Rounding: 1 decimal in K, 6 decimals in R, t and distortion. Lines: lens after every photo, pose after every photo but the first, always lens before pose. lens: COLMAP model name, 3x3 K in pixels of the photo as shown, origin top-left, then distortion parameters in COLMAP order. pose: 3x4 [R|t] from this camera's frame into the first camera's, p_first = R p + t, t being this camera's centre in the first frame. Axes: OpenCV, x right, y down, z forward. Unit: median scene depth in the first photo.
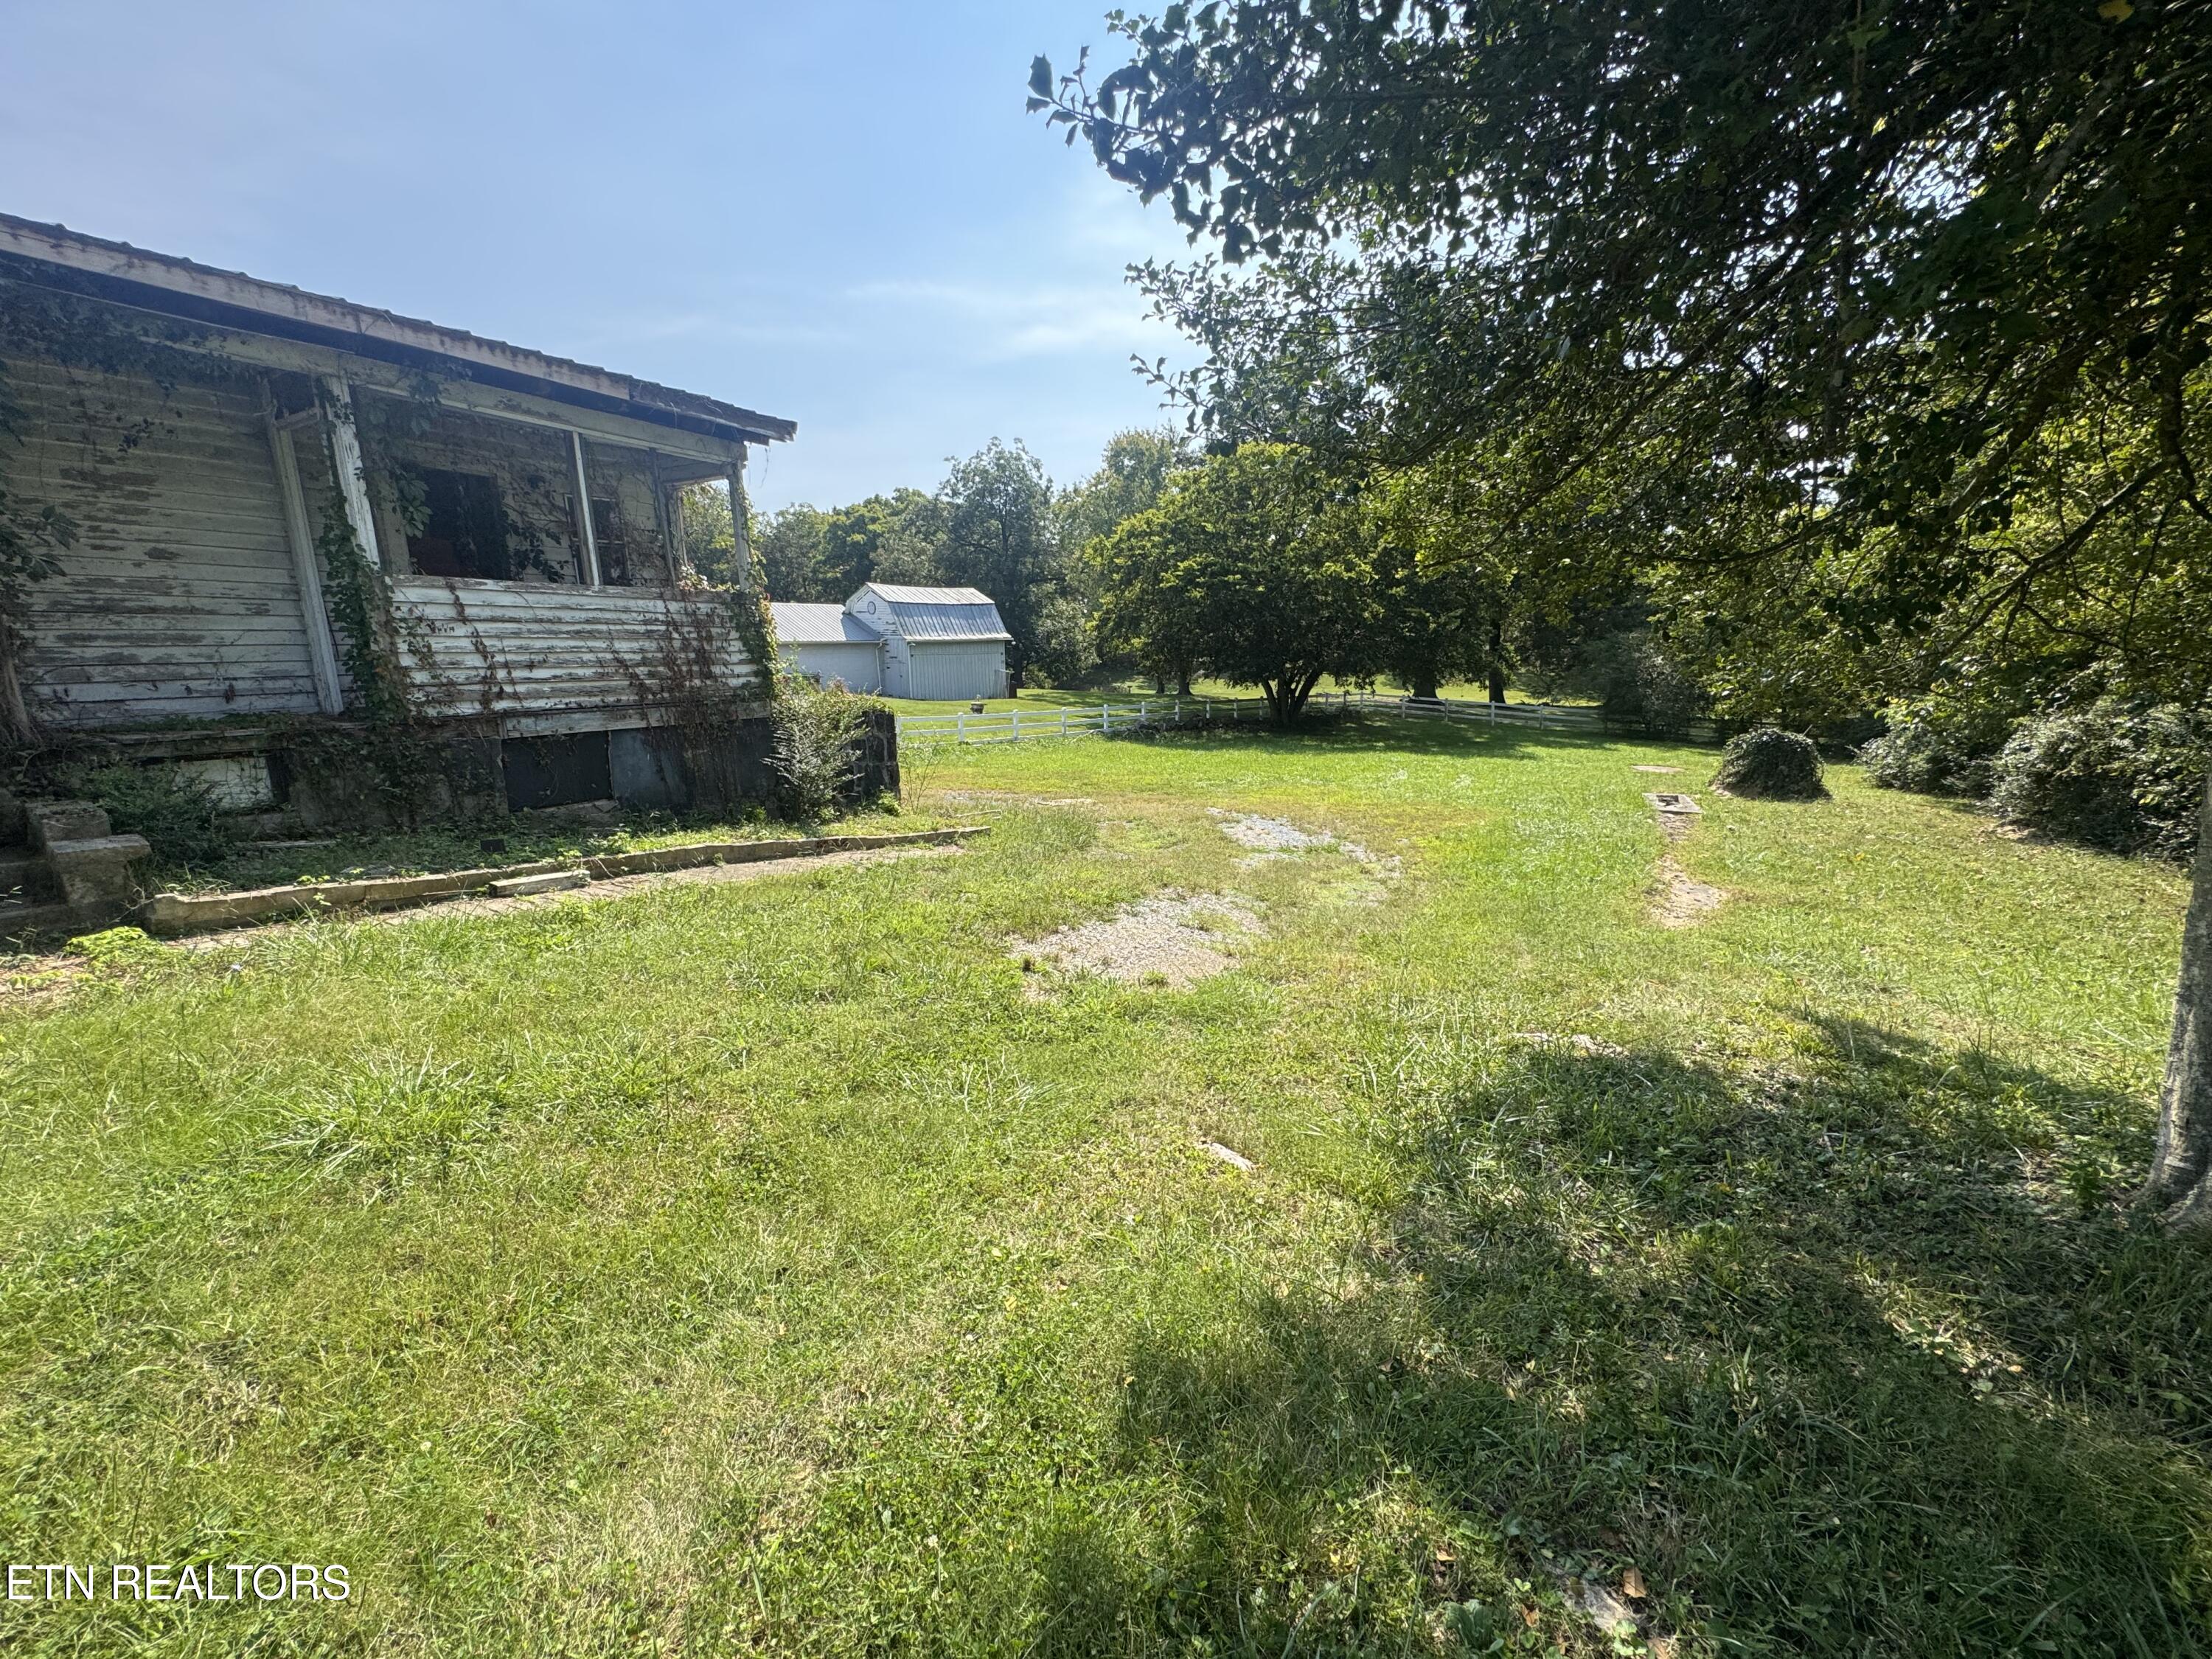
lens RADIAL K [[884.1, 0, 1102.9], [0, 884.1, 832.0], [0, 0, 1]] dist [-0.003461, 0.000286]
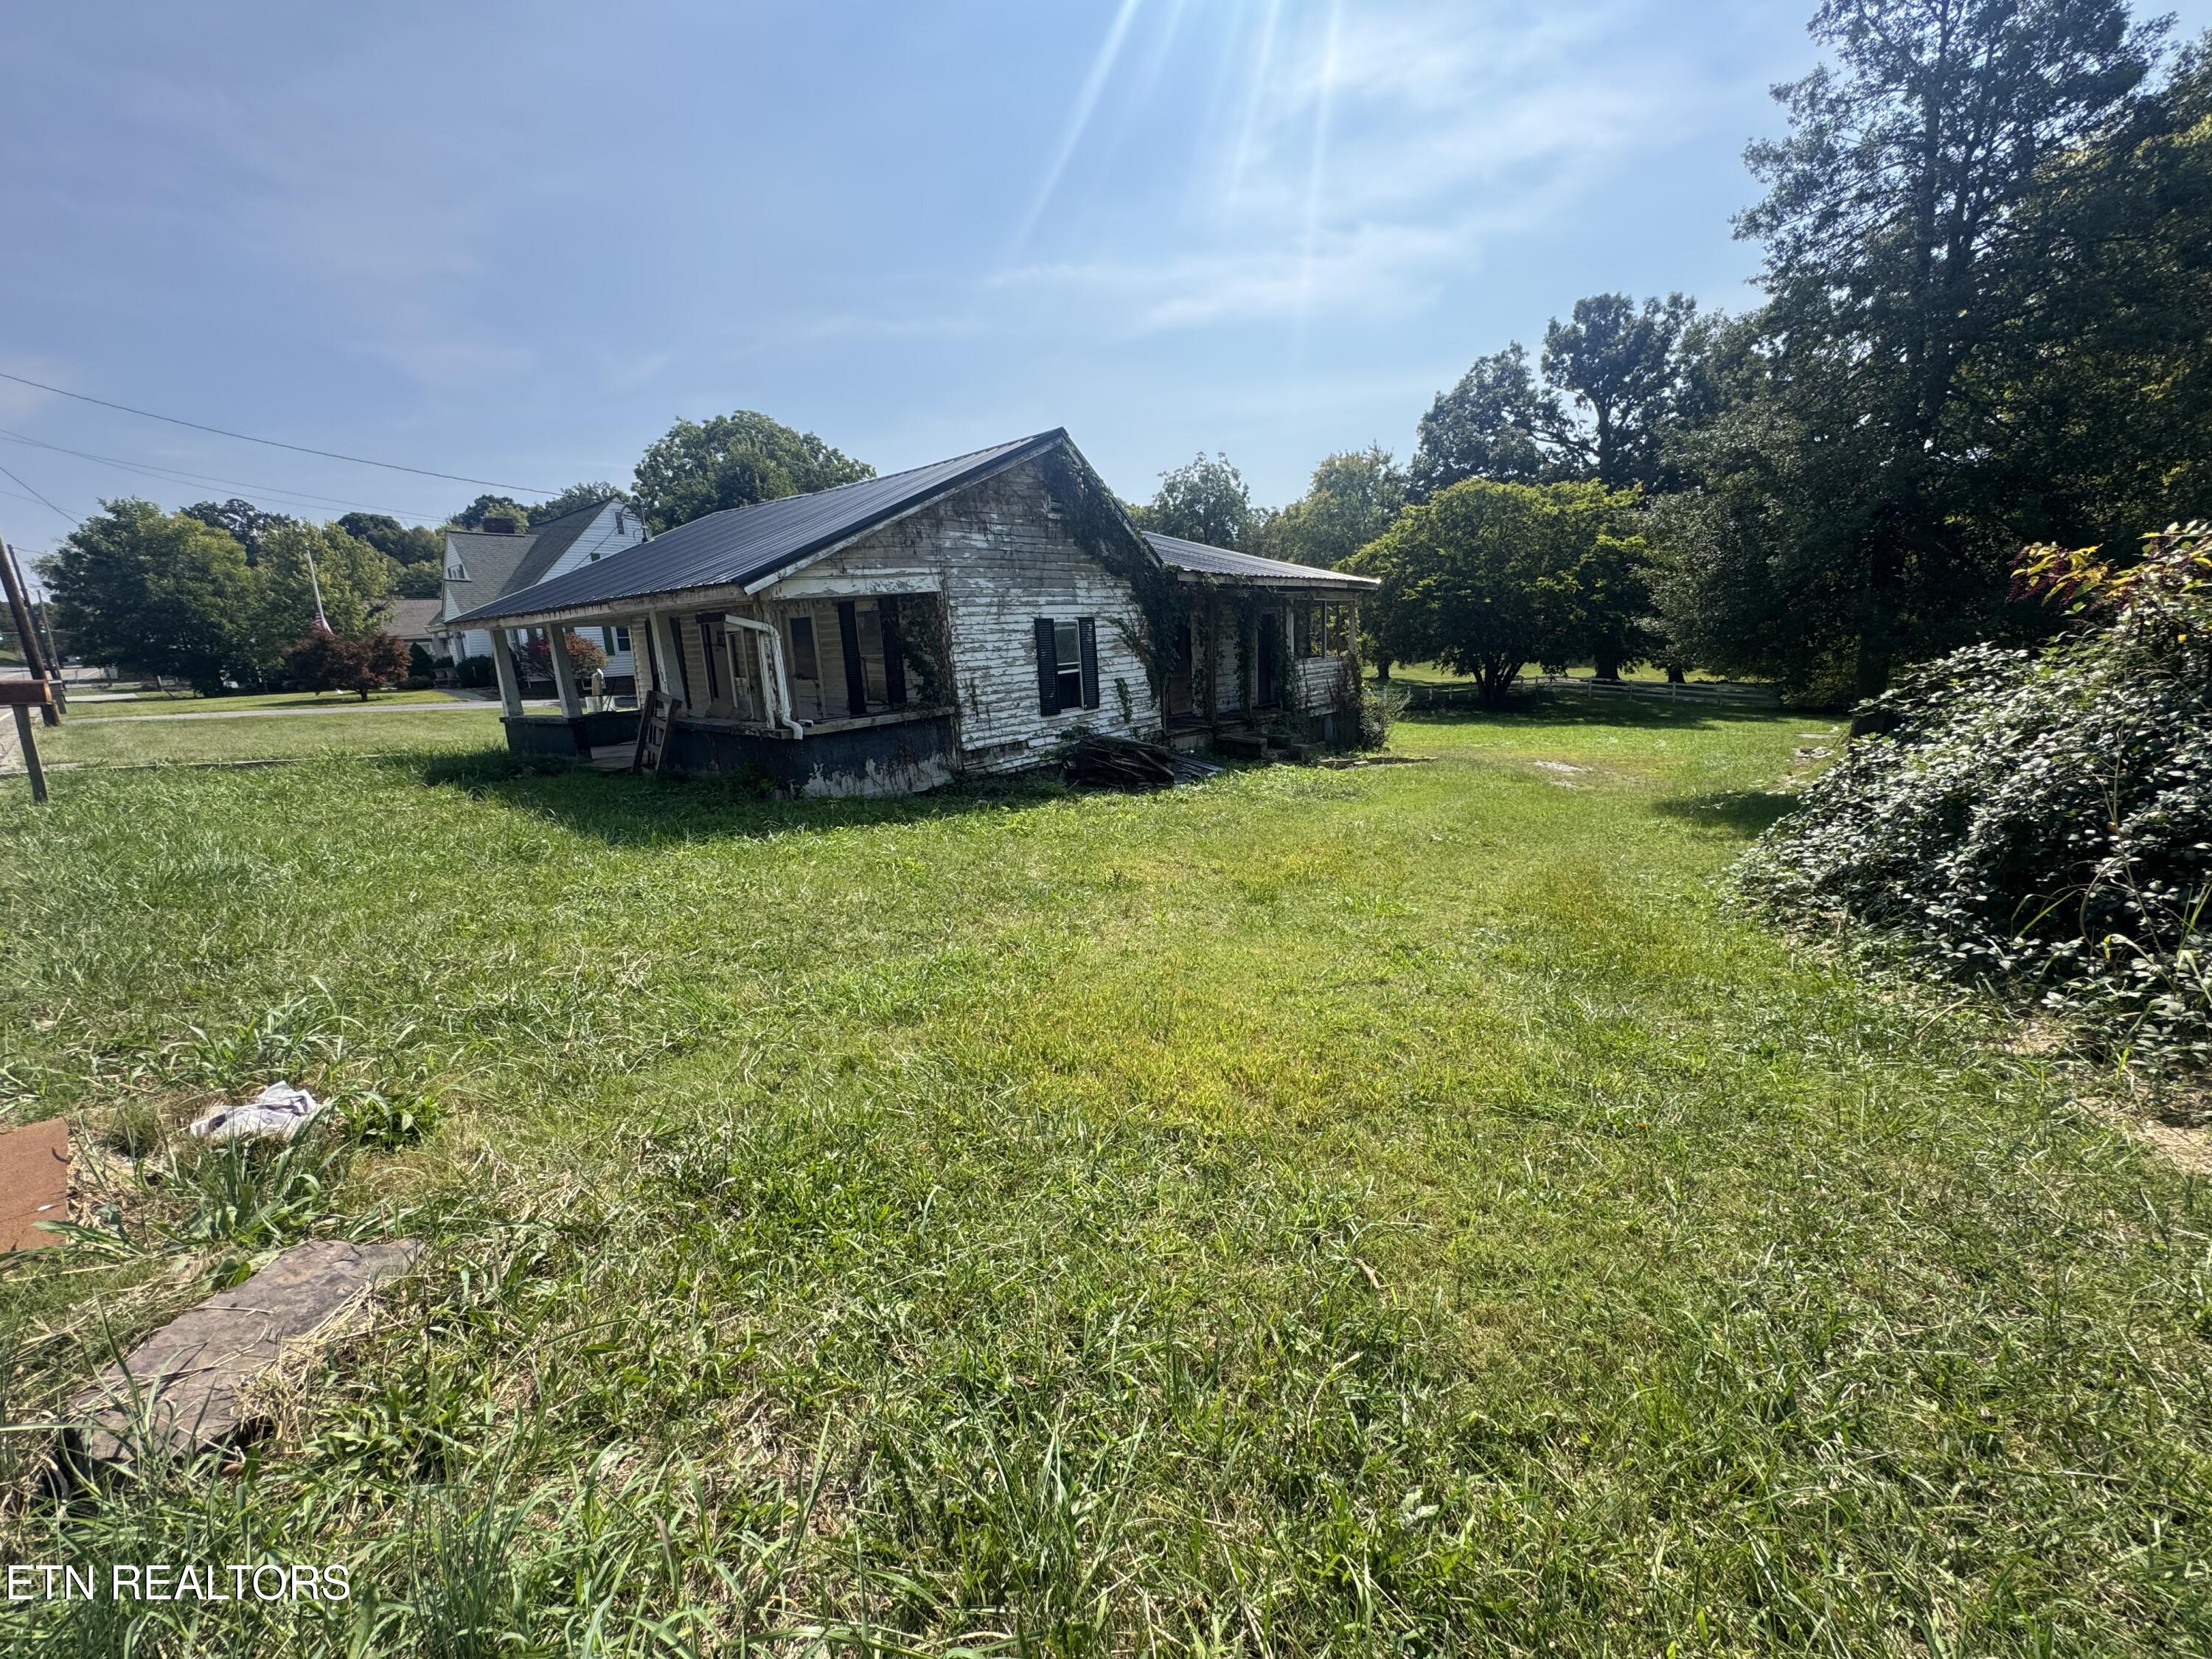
lens RADIAL K [[884.1, 0, 1105.9], [0, 884.1, 830.5], [0, 0, 1]] dist [-0.003461, 0.000286]
pose [[0.989547, 0.009849, -0.143877, -0.914872], [-0.006844, 0.999748, 0.021364, 0.194532], [0.144051, -0.020156, 0.989365, -1.835529]]
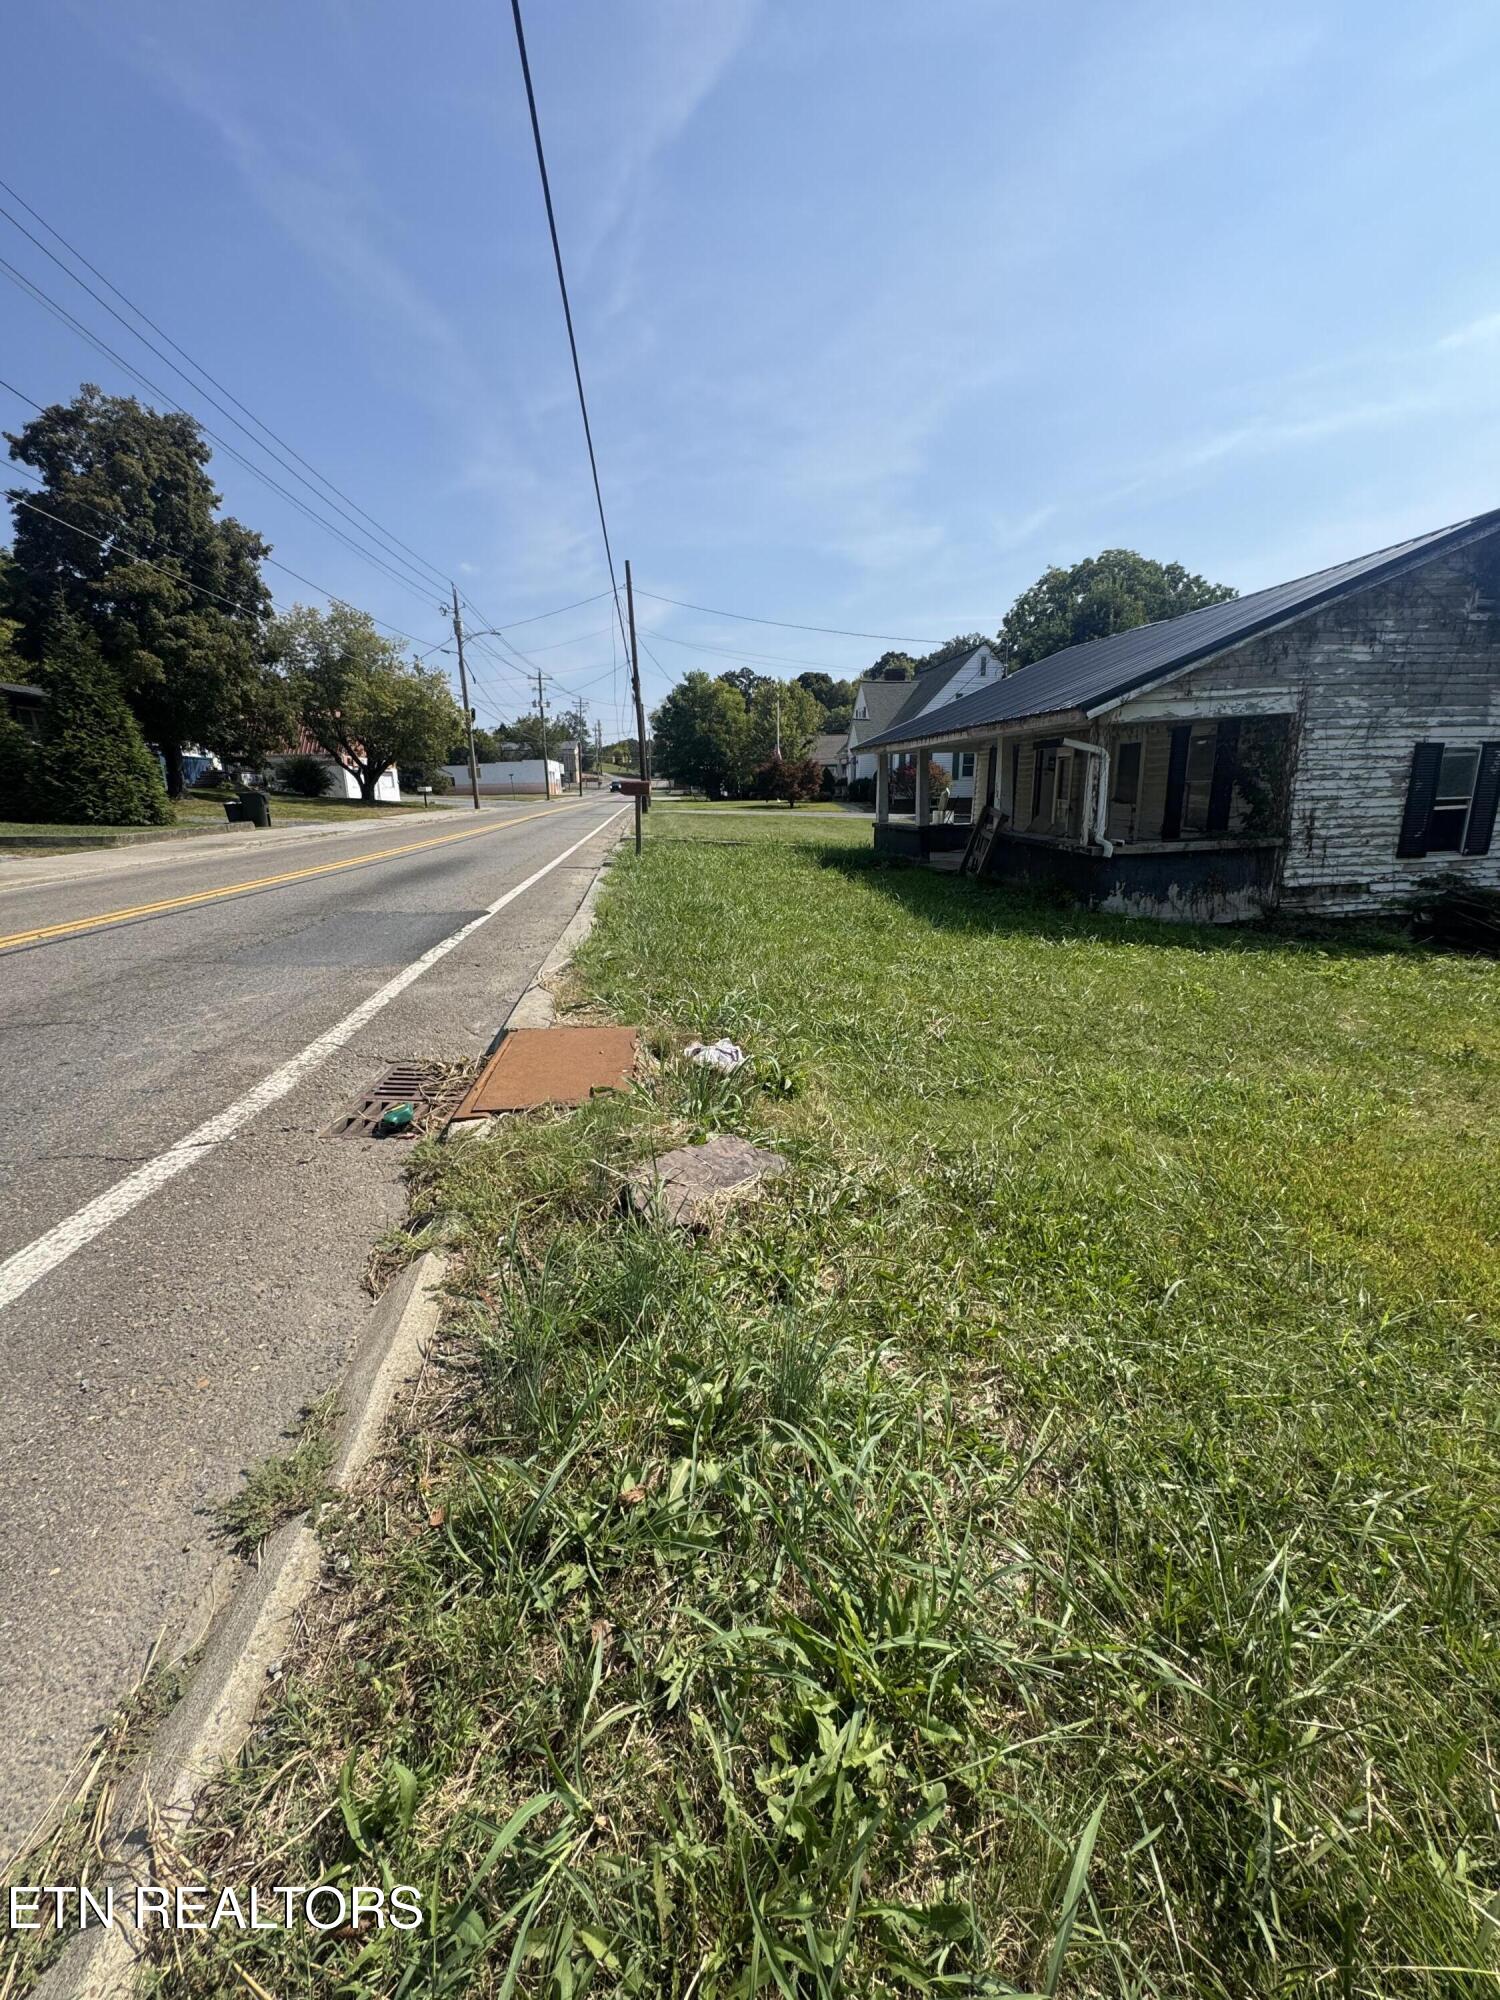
lens RADIAL K [[799.4, 0, 749.9], [0, 799.4, 1000.8], [0, 0, 1]] dist [-0.003461, 0.000286]
pose [[0.631717, 0.209626, -0.746318, -0.923729], [-0.150243, 0.977597, 0.147415, 0.212246], [0.760500, 0.019004, 0.649059, -1.846853]]
